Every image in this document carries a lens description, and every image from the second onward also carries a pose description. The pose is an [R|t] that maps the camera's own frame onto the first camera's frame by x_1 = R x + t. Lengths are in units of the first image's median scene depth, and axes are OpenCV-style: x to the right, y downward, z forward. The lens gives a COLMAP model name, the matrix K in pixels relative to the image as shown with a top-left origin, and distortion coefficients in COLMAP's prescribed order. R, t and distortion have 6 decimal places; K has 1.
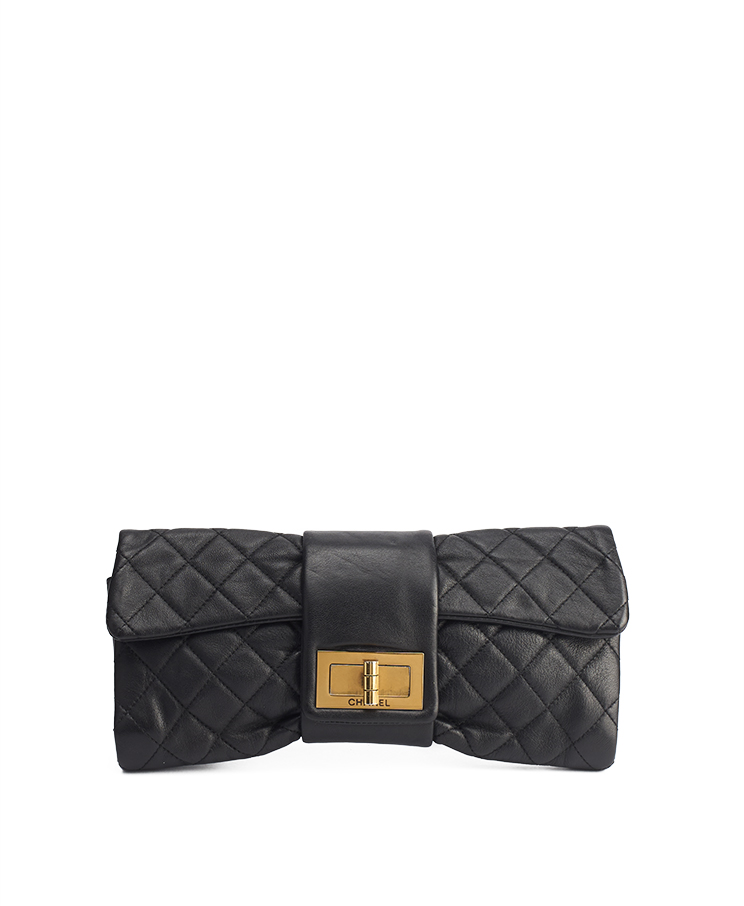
lens RADIAL K [[1377.6, 0, 372.0], [0, 1377.6, 453.0], [0, 0, 1]] dist [-0.026276, -0.036076]
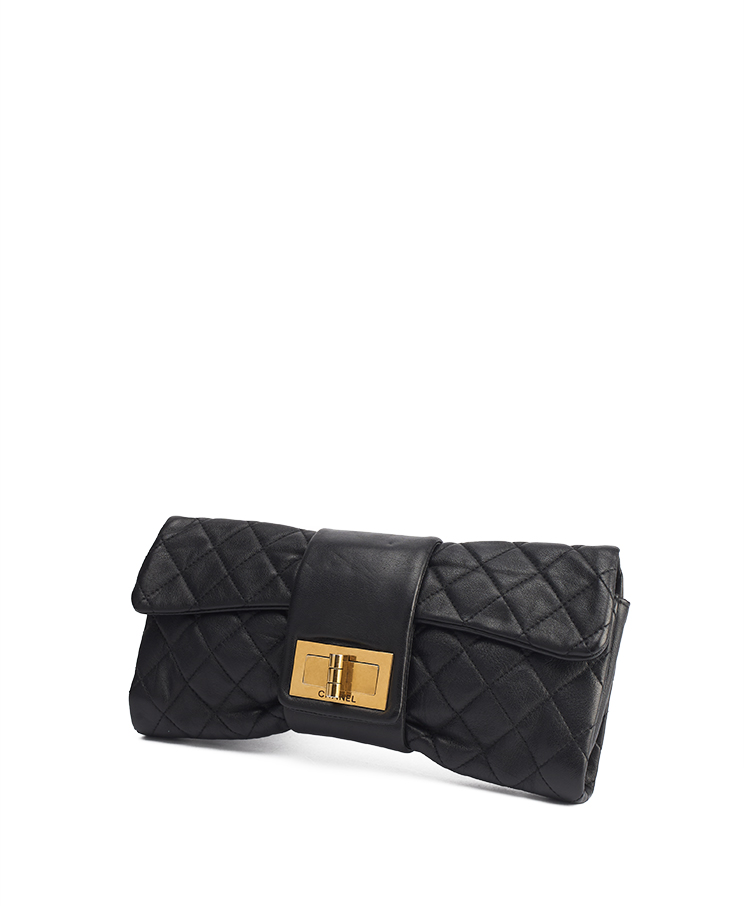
lens RADIAL K [[1377.6, 0, 372.0], [0, 1377.6, 453.0], [0, 0, 1]] dist [-0.026276, -0.036076]
pose [[0.912480, 0.049730, -0.406087, 0.414838], [-0.077046, 0.995713, -0.051187, 0.052352], [0.401801, 0.077995, 0.912400, 0.073730]]
